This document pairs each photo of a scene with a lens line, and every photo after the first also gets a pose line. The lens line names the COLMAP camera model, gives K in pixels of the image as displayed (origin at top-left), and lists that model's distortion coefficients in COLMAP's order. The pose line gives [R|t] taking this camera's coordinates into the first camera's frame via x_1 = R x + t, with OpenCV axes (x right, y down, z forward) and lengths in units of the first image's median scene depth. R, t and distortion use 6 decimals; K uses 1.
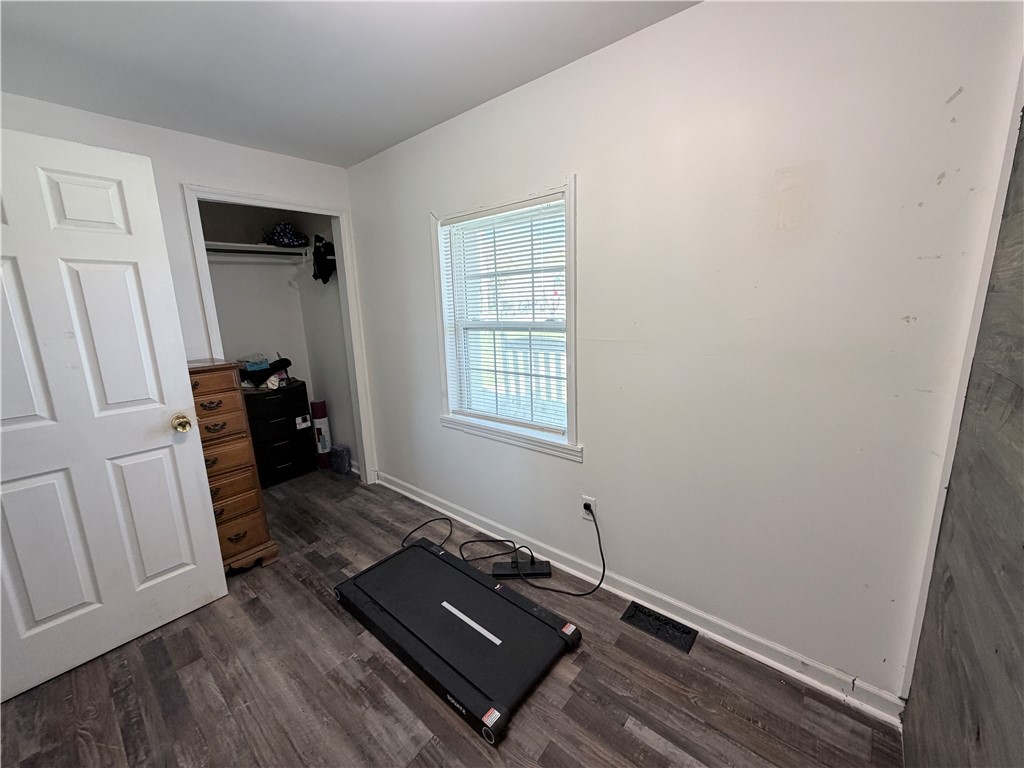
lens RADIAL K [[407.9, 0, 509.9], [0, 407.9, 383.5], [0, 0, 1]] dist [-0.001066, 0.000032]
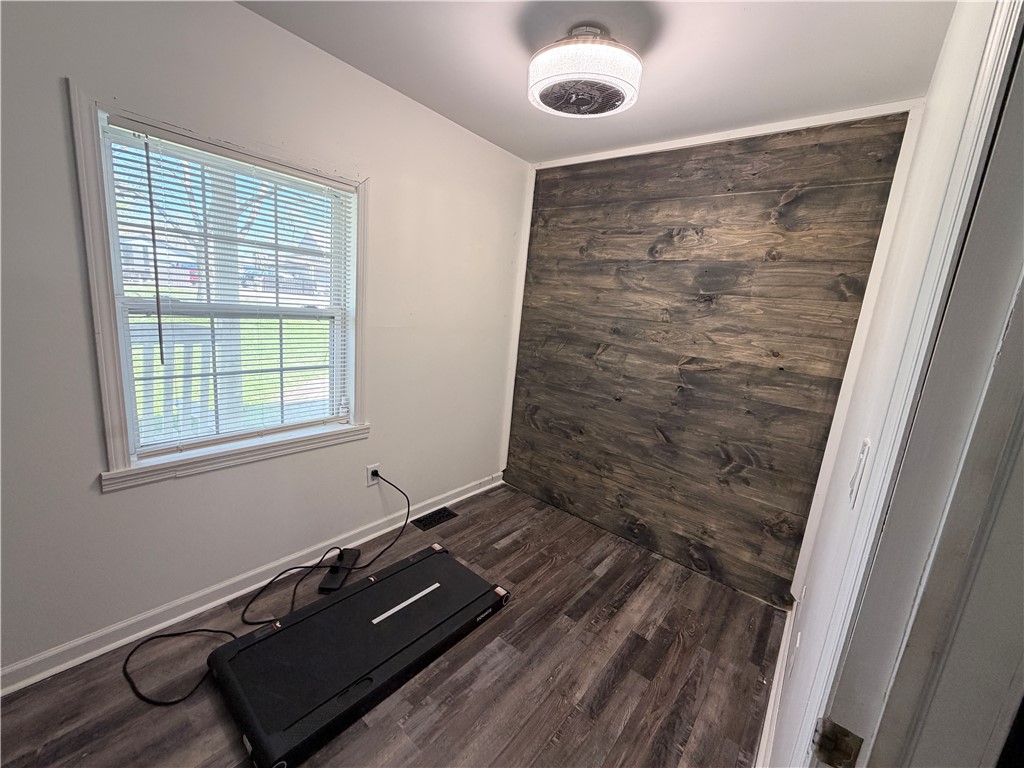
lens RADIAL K [[407.9, 0, 509.9], [0, 407.9, 383.5], [0, 0, 1]] dist [-0.001066, 0.000032]
pose [[-0.023357, -0.161899, 0.986531, -0.893790], [0.100692, 0.981401, 0.163442, -0.093605], [-0.994643, 0.103154, -0.006620, 0.591106]]
